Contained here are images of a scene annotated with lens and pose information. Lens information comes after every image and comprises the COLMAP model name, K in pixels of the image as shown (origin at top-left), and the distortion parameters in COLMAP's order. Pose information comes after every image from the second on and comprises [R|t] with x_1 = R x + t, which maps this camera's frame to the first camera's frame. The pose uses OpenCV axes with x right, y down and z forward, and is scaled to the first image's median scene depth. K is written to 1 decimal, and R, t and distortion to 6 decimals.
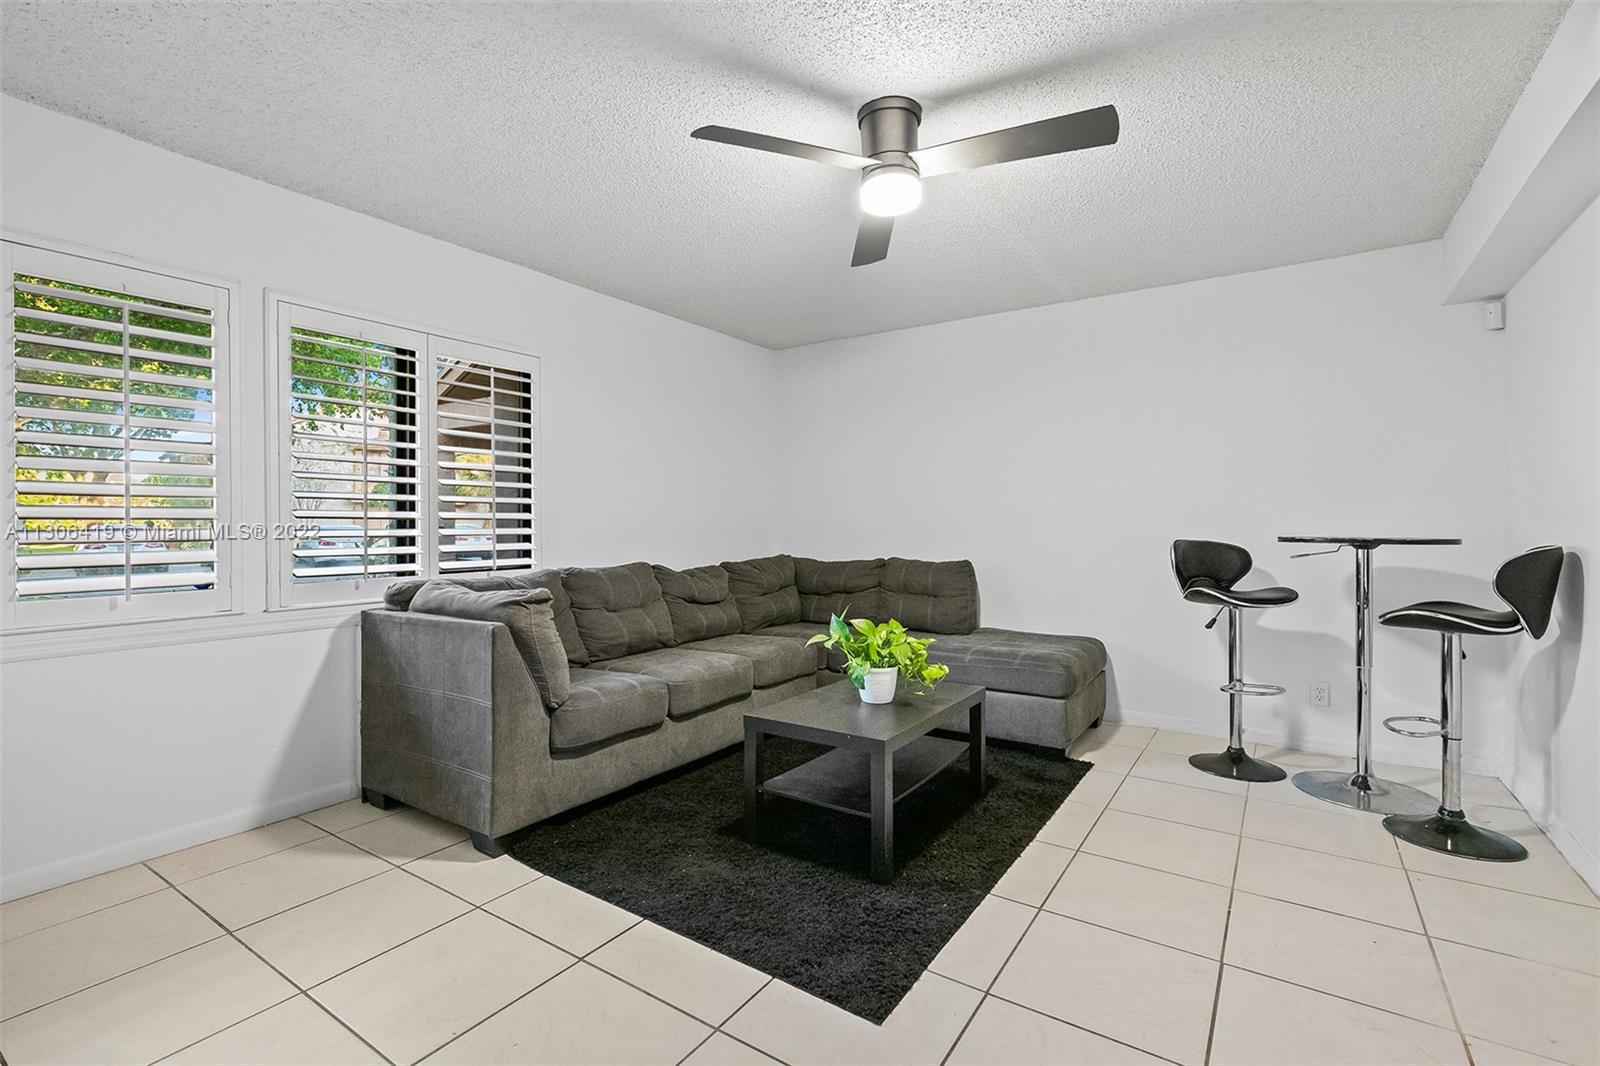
lens RADIAL K [[724.4, 0, 799.5], [0, 724.4, 526.1], [0, 0, 1]] dist [0.002406, 0.000040]
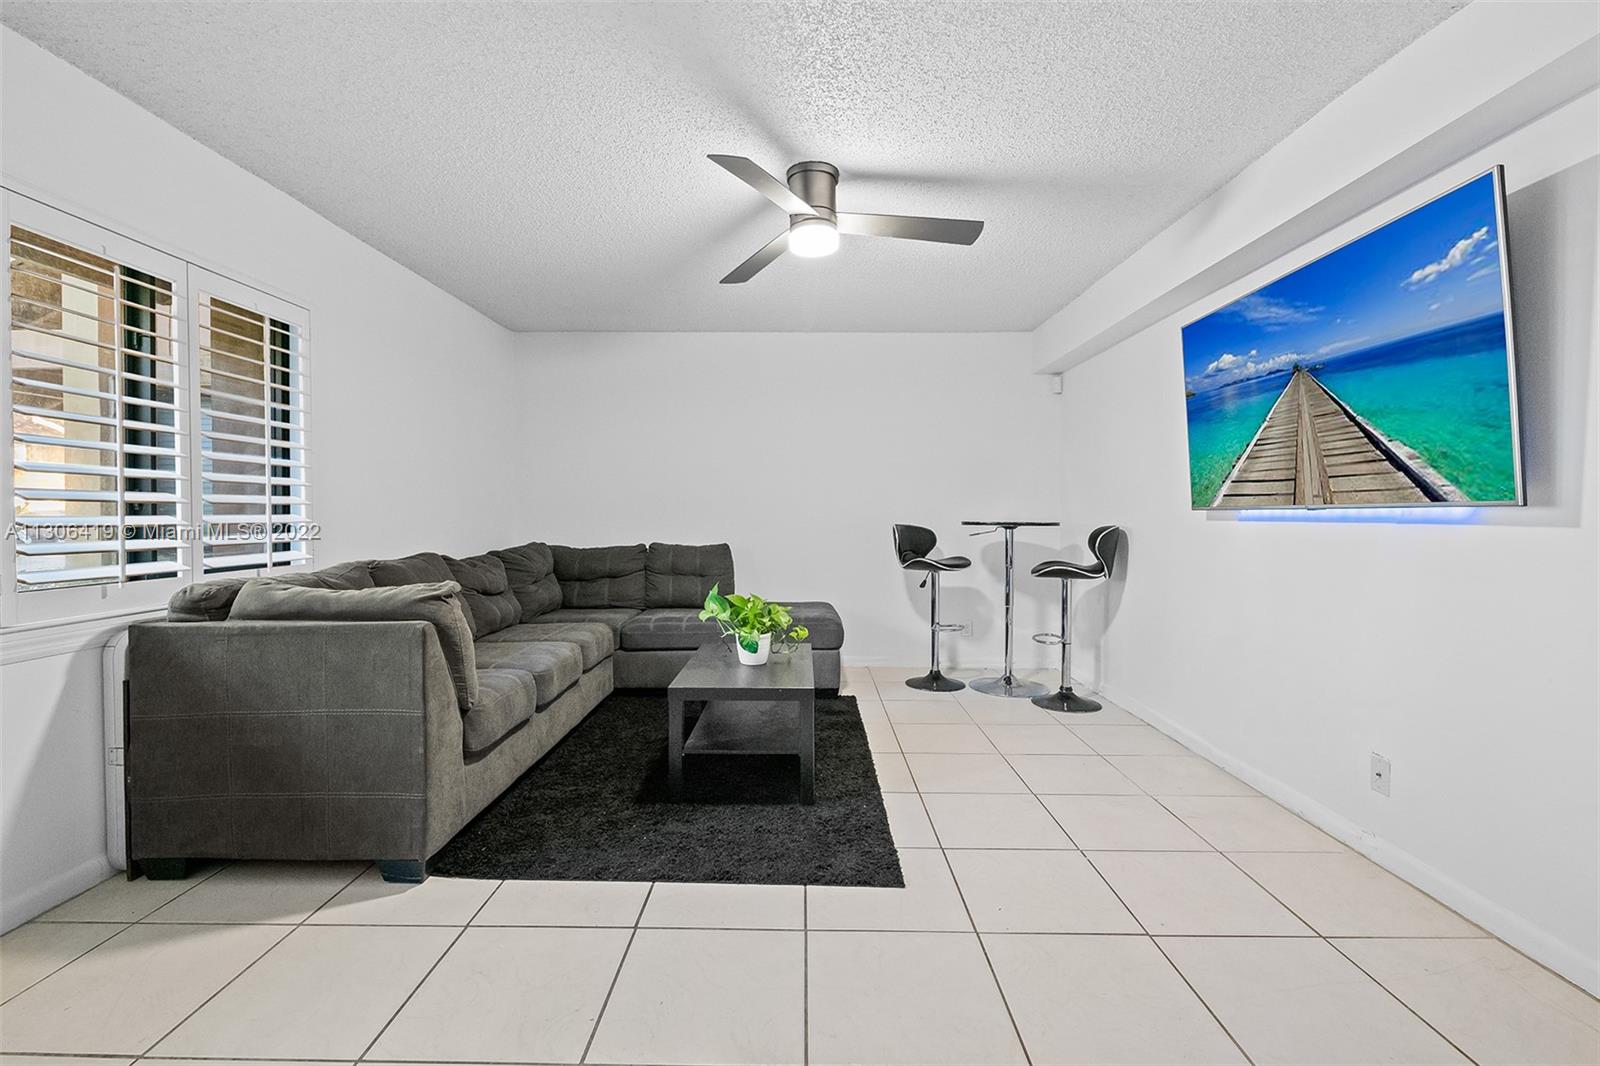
lens RADIAL K [[691.9, 0, 799.5], [0, 691.9, 525.6], [0, 0, 1]] dist [-0.001944, -0.000564]
pose [[0.833044, -0.006839, 0.553165, -0.424624], [-0.002401, 0.999869, 0.015978, 0.001618], [-0.553202, -0.014639, 0.832919, 0.032199]]
